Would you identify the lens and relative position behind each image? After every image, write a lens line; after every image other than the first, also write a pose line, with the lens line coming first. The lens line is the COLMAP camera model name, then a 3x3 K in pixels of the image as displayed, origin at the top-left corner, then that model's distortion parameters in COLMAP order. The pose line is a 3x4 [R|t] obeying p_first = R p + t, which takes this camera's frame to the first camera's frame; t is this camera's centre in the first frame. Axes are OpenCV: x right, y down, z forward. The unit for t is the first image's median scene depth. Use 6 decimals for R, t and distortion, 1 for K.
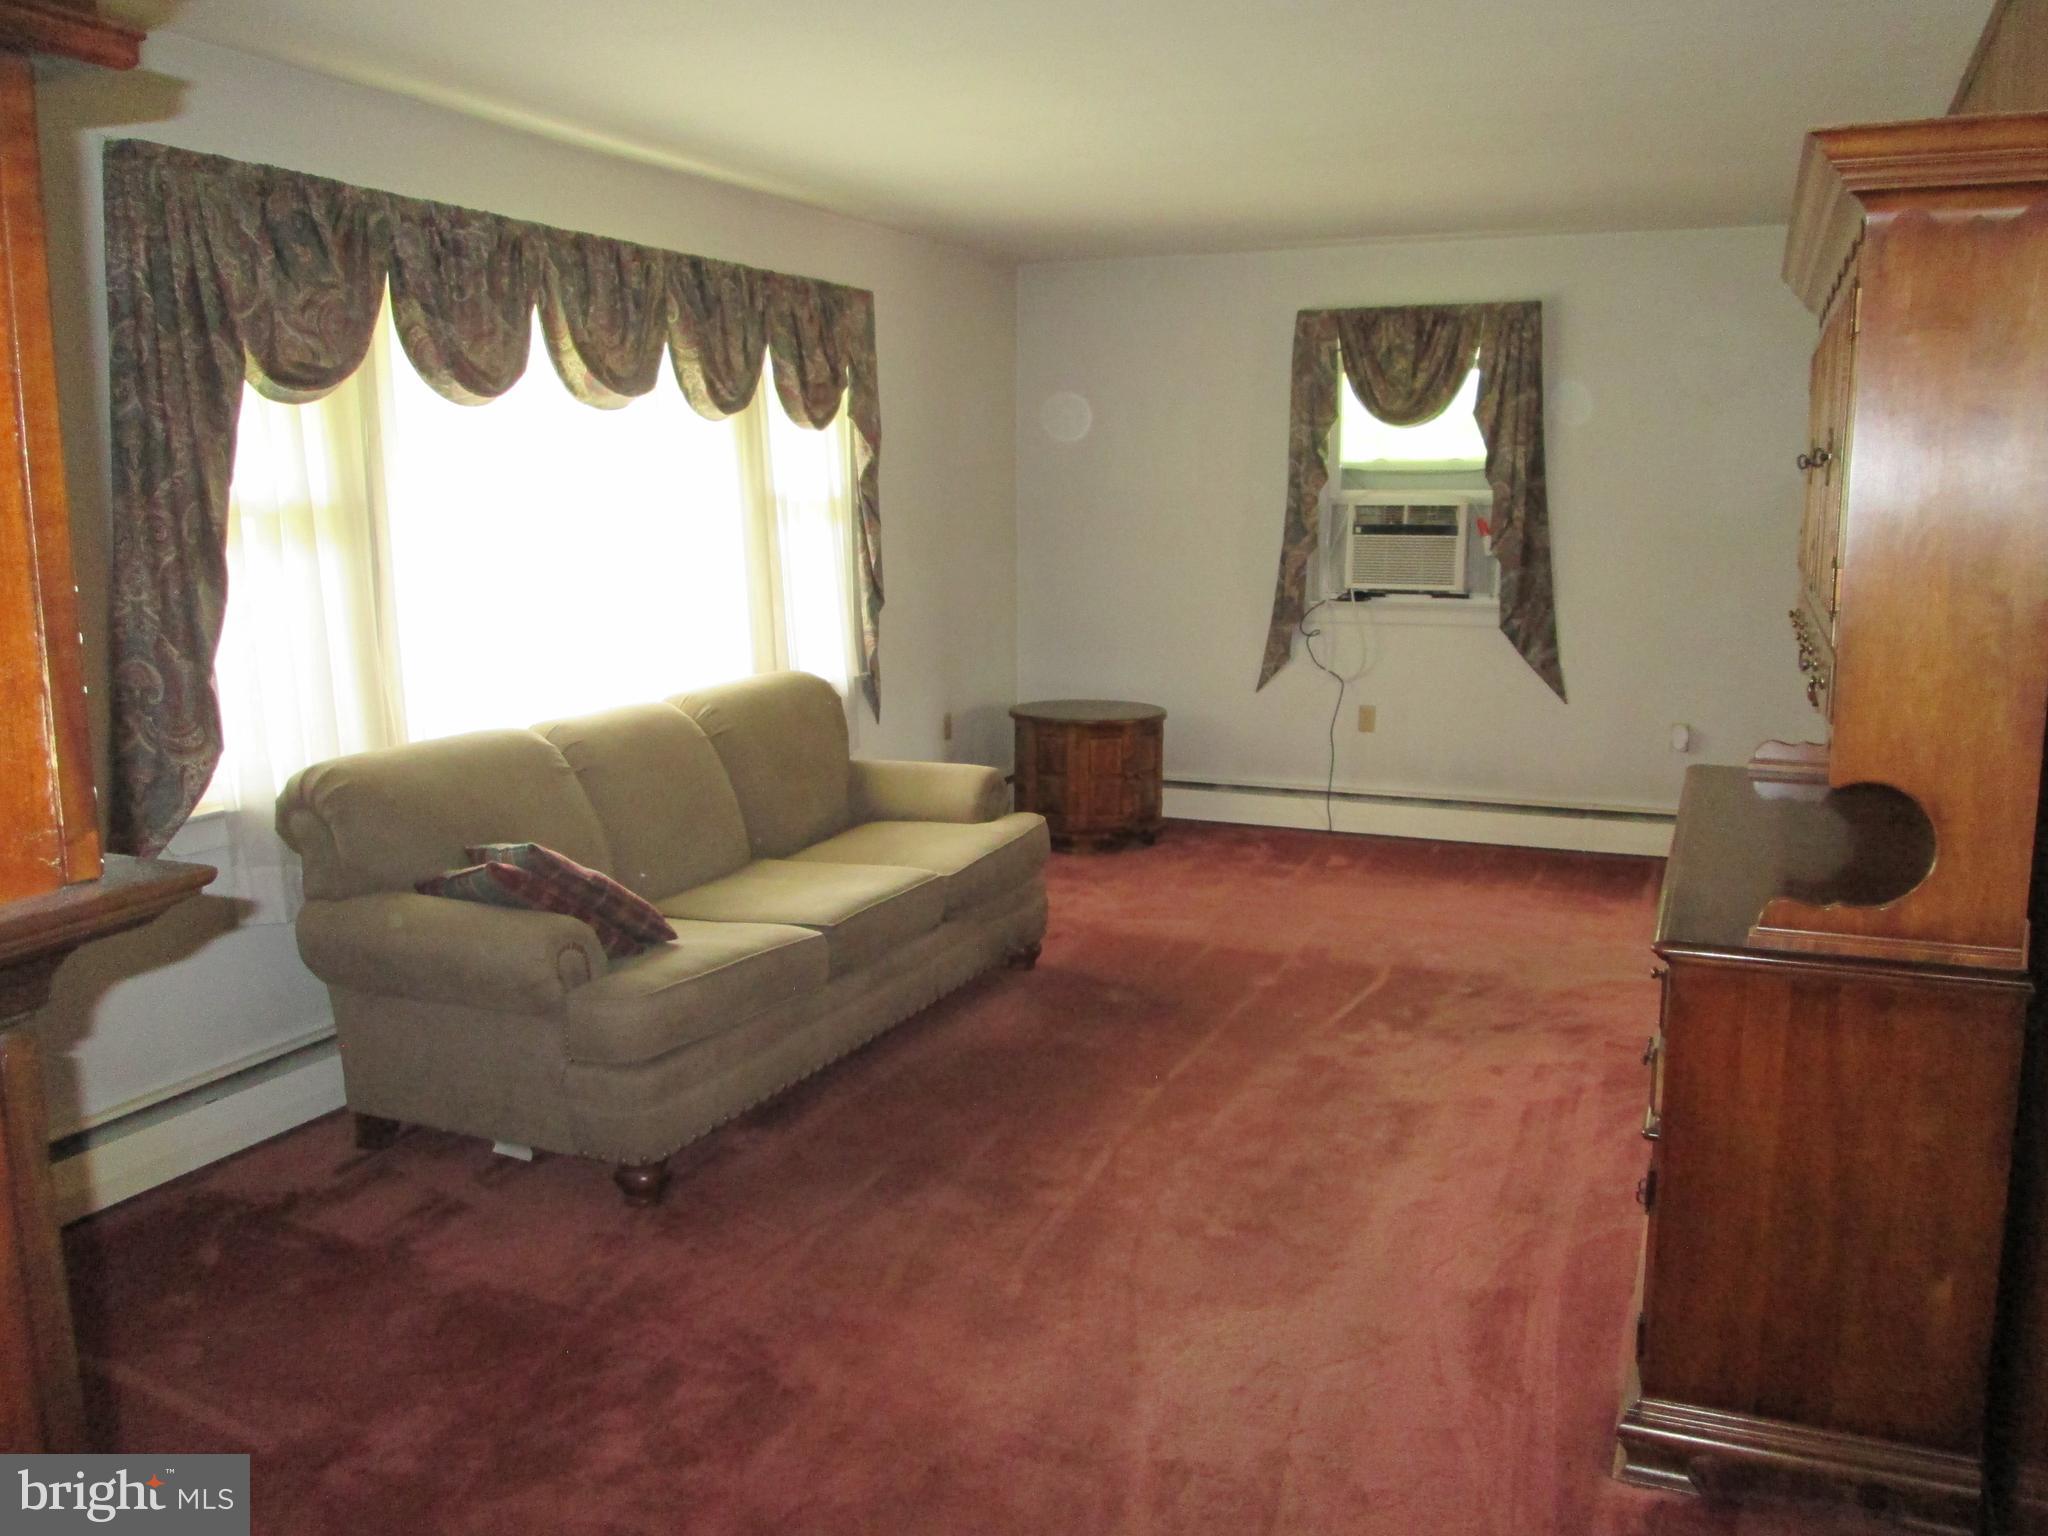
lens RADIAL K [[1688.7, 0, 1043.5], [0, 1688.7, 764.7], [0, 0, 1]] dist [-0.060931, 0.030807]
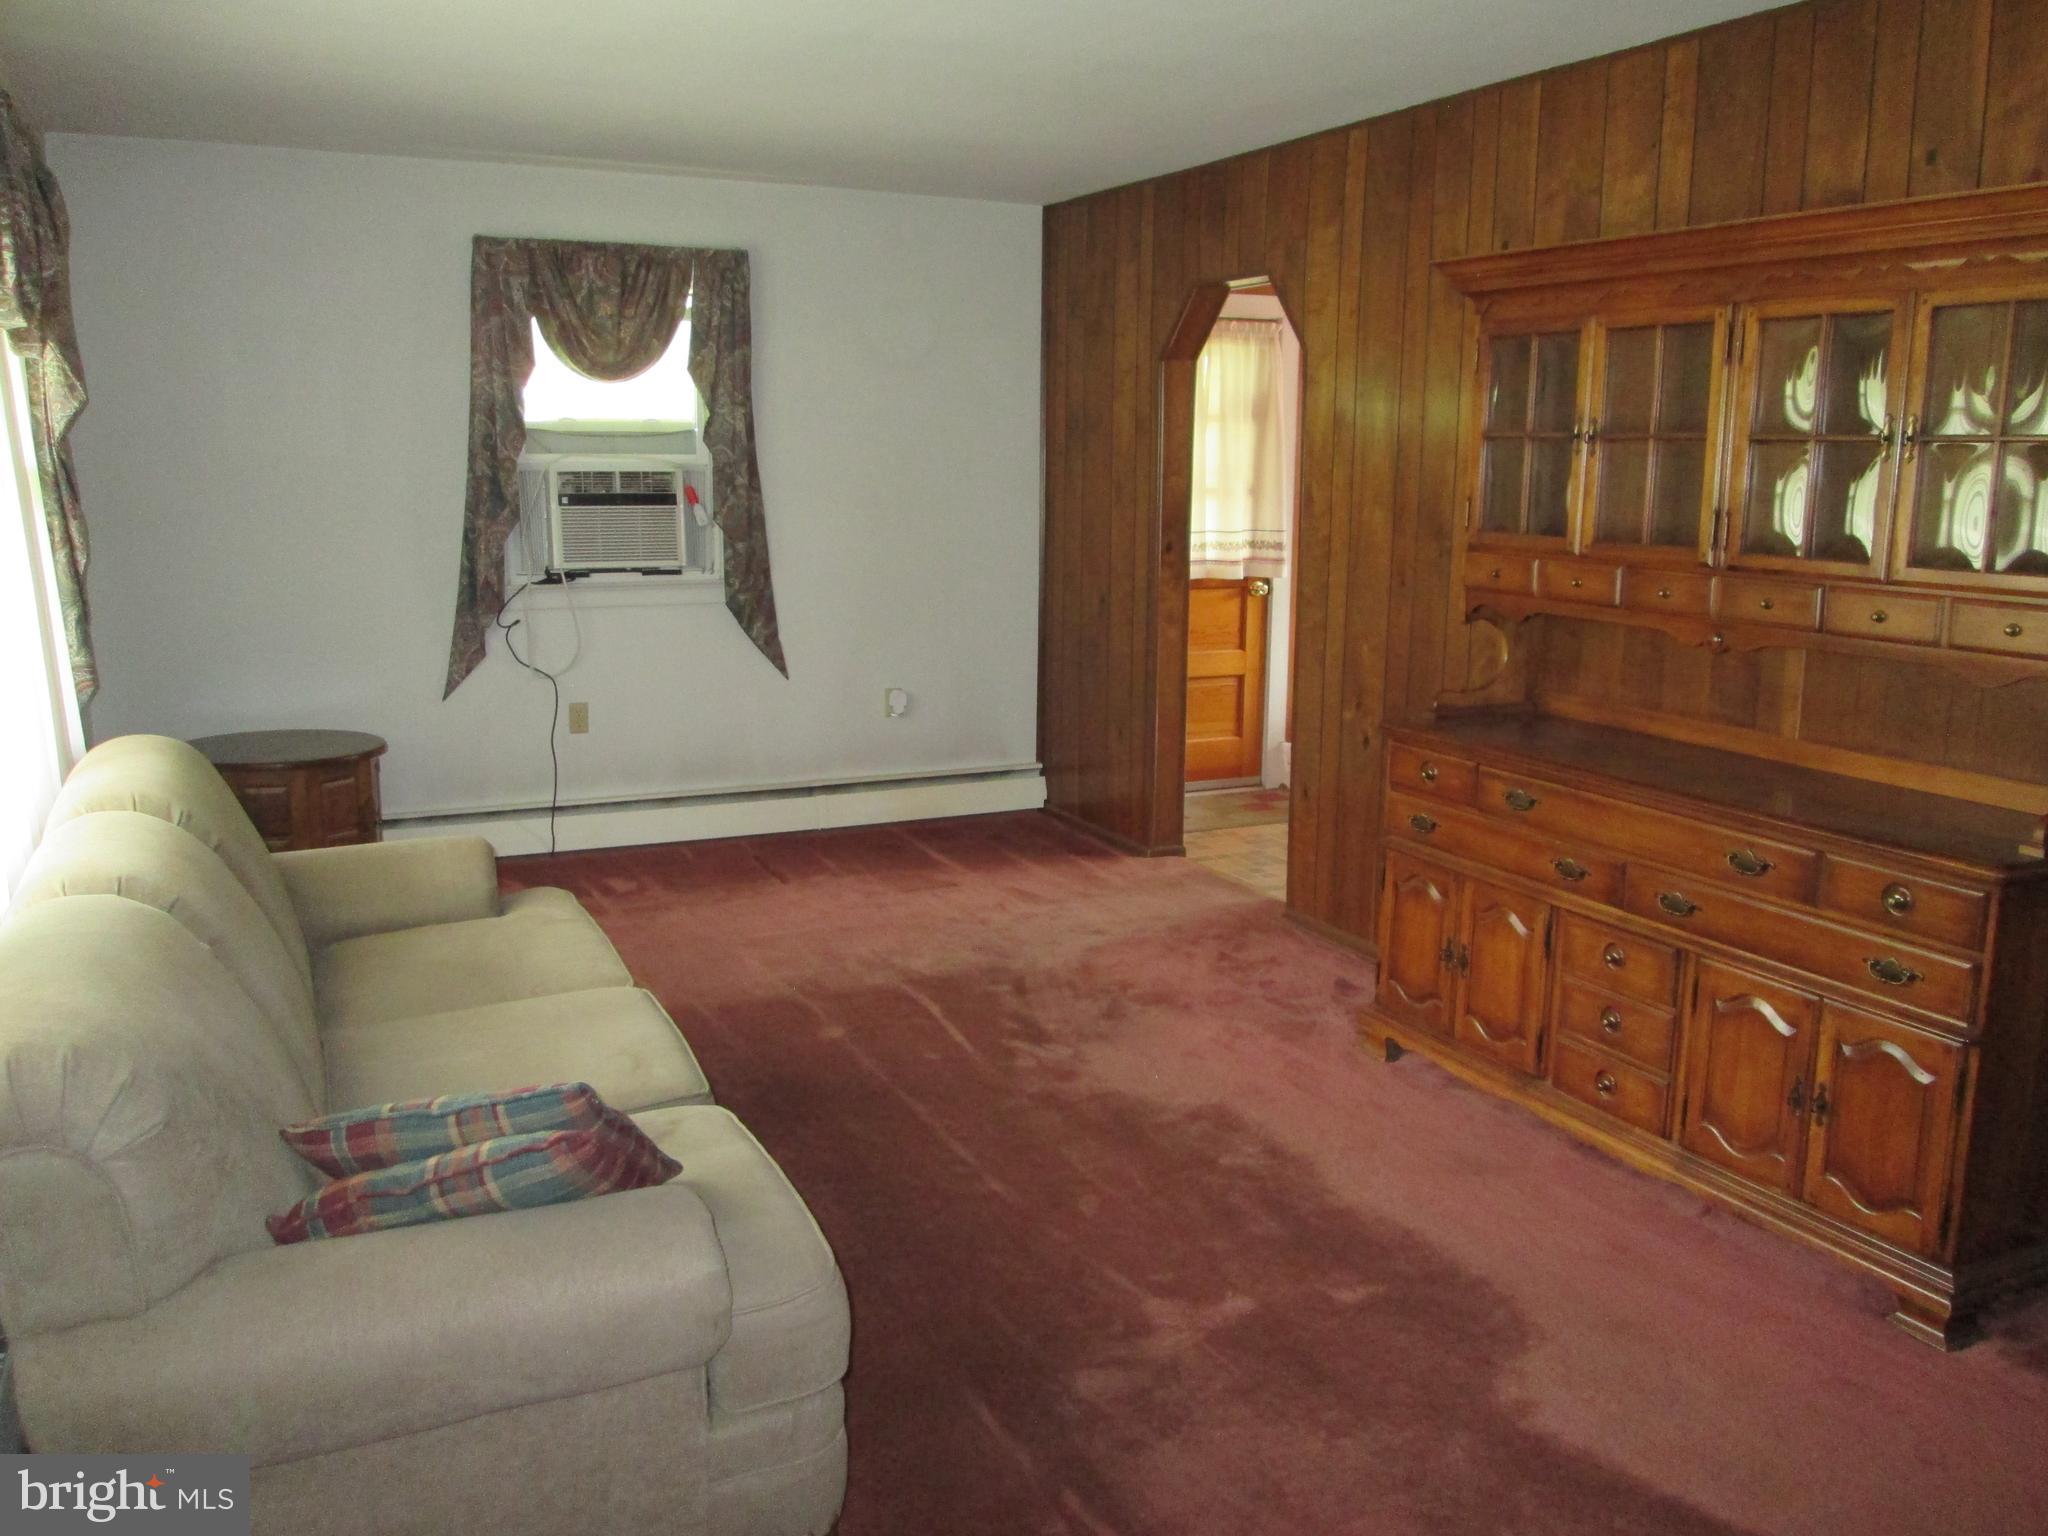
lens RADIAL K [[1688.7, 0, 1030.9], [0, 1688.7, 772.1], [0, 0, 1]] dist [-0.060931, 0.030807]
pose [[0.655301, -0.130937, 0.743933, -0.320375], [0.109340, 0.990932, 0.078097, -0.043988], [-0.747413, 0.030165, 0.663675, 0.263376]]
